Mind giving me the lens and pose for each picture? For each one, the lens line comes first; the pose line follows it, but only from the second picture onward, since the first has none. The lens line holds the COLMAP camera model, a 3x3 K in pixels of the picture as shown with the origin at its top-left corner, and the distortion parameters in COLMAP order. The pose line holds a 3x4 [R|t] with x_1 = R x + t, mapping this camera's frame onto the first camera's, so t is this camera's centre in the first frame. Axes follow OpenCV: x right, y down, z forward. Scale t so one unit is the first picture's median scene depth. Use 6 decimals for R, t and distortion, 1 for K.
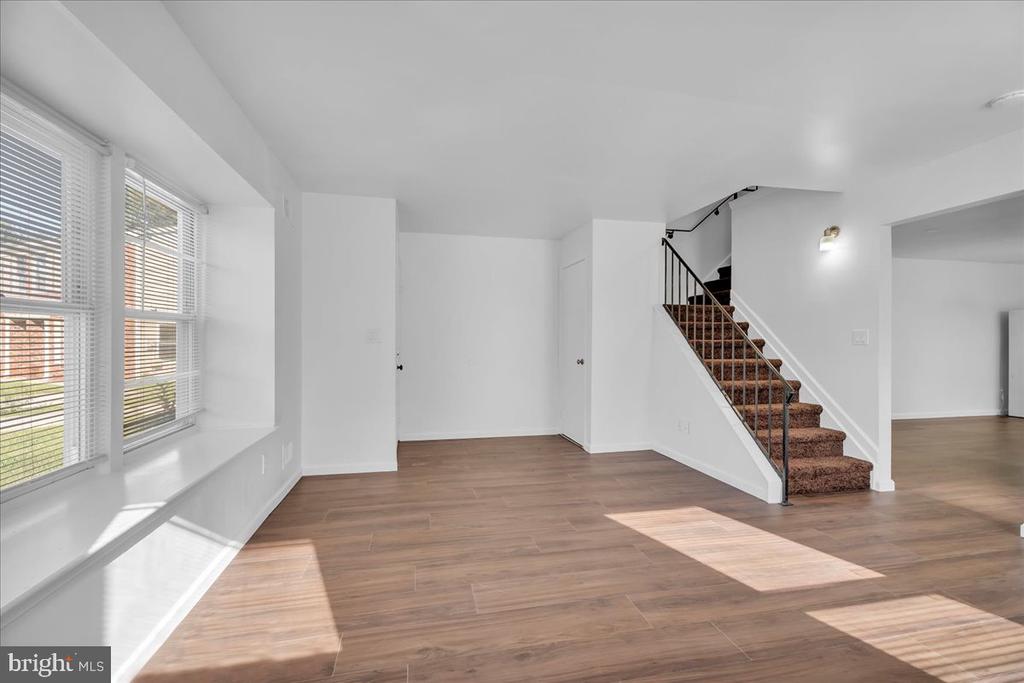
lens RADIAL K [[457.8, 0, 517.6], [0, 457.8, 340.6], [0, 0, 1]] dist [0.001325, -0.001515]
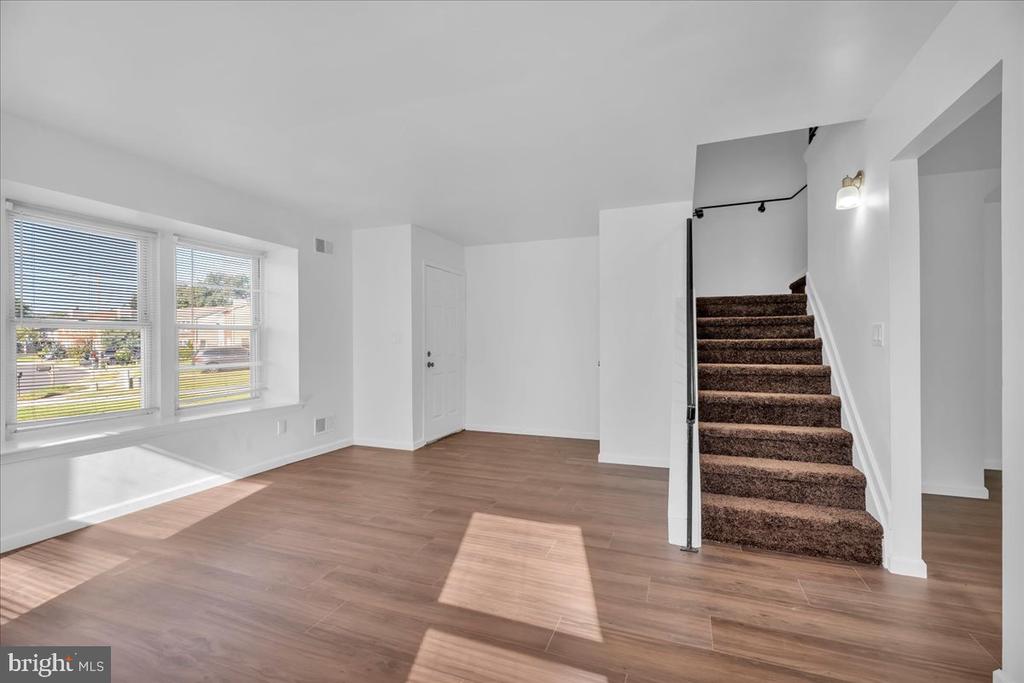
lens RADIAL K [[457.8, 0, 516.5], [0, 457.8, 344.3], [0, 0, 1]] dist [0.001325, -0.001515]
pose [[0.835746, -0.000730, -0.549116, 0.950732], [0.003260, 0.999988, 0.003634, 0.003686], [0.549106, -0.004827, 0.835738, 0.227684]]
